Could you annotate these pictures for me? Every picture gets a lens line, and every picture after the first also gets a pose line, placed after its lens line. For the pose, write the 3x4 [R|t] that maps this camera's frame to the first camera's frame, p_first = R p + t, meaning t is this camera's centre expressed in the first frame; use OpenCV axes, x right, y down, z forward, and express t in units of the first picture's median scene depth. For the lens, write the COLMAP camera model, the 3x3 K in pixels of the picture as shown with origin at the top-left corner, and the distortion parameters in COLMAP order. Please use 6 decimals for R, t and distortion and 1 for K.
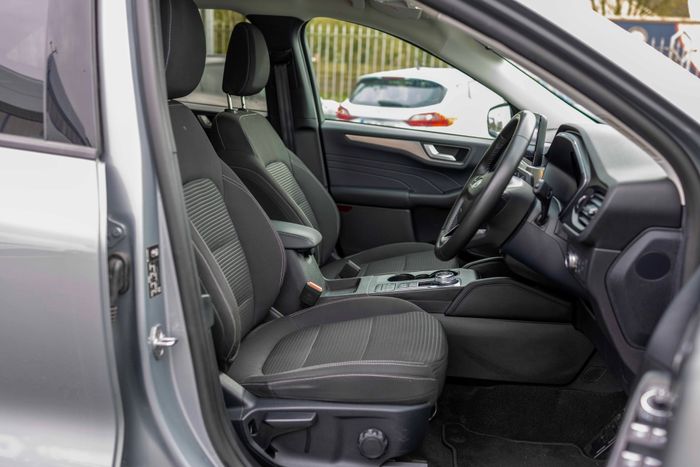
lens RADIAL K [[653.0, 0, 349.9], [0, 653.0, 254.3], [0, 0, 1]] dist [-0.000477, 0.008229]
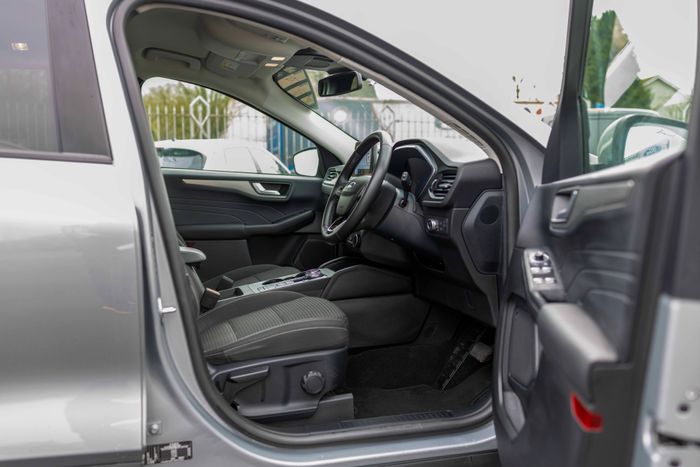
lens RADIAL K [[653.0, 0, 349.9], [0, 653.0, 254.3], [0, 0, 1]] dist [-0.000477, 0.008229]
pose [[0.913121, -0.097924, 0.395754, -0.381456], [0.143290, 0.985878, -0.086670, 0.160343], [-0.381678, 0.135848, 0.914258, -0.240016]]
